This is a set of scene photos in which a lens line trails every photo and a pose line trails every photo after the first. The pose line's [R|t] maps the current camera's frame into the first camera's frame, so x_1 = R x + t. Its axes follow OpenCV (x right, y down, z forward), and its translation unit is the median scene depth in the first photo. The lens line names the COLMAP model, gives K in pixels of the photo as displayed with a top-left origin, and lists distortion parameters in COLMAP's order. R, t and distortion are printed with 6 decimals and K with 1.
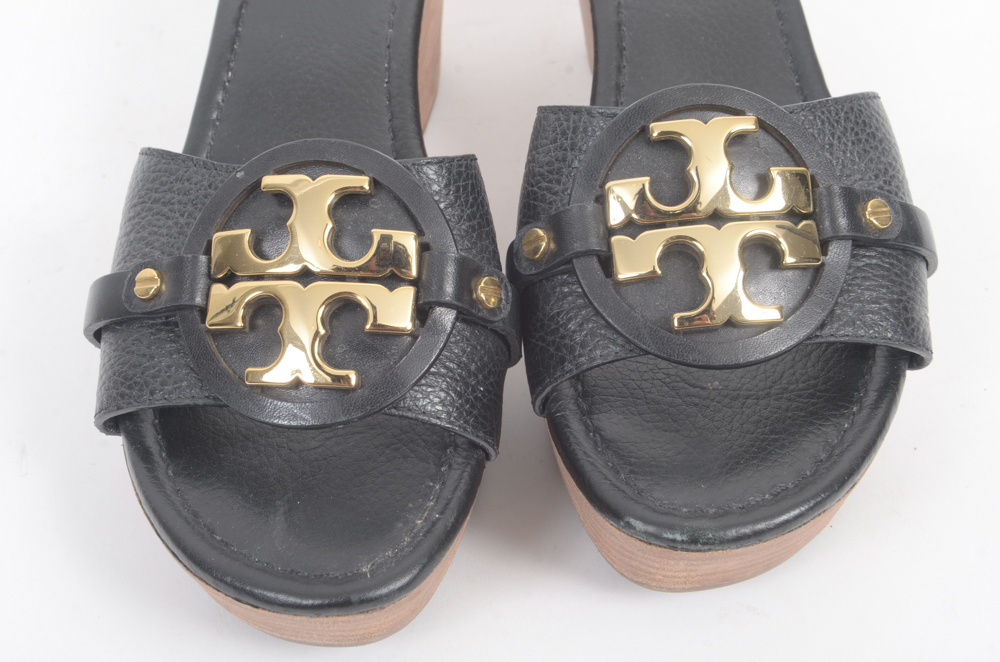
lens RADIAL K [[1426.1, 0, 501.3], [0, 1426.1, 328.7], [0, 0, 1]] dist [-0.002089, 0.000000]
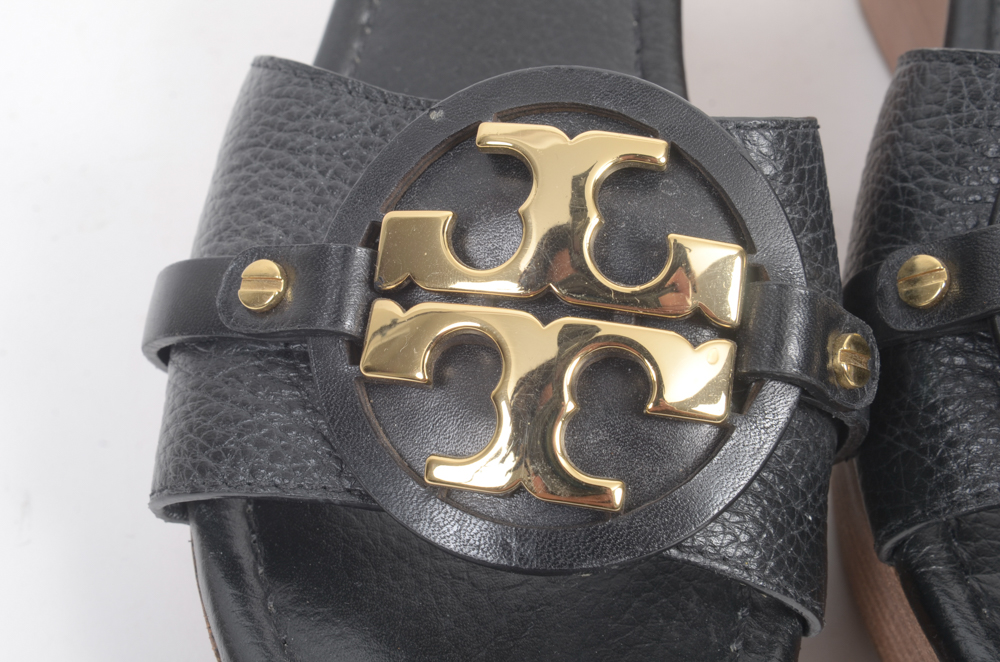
lens RADIAL K [[1426.1, 0, 500.1], [0, 1426.1, 334.1], [0, 0, 1]] dist [-0.002089, 0.000000]
pose [[0.995326, 0.096501, -0.003724, -0.146586], [-0.096317, 0.994752, 0.034522, -0.041491], [0.007036, -0.034002, 0.999397, 0.413231]]
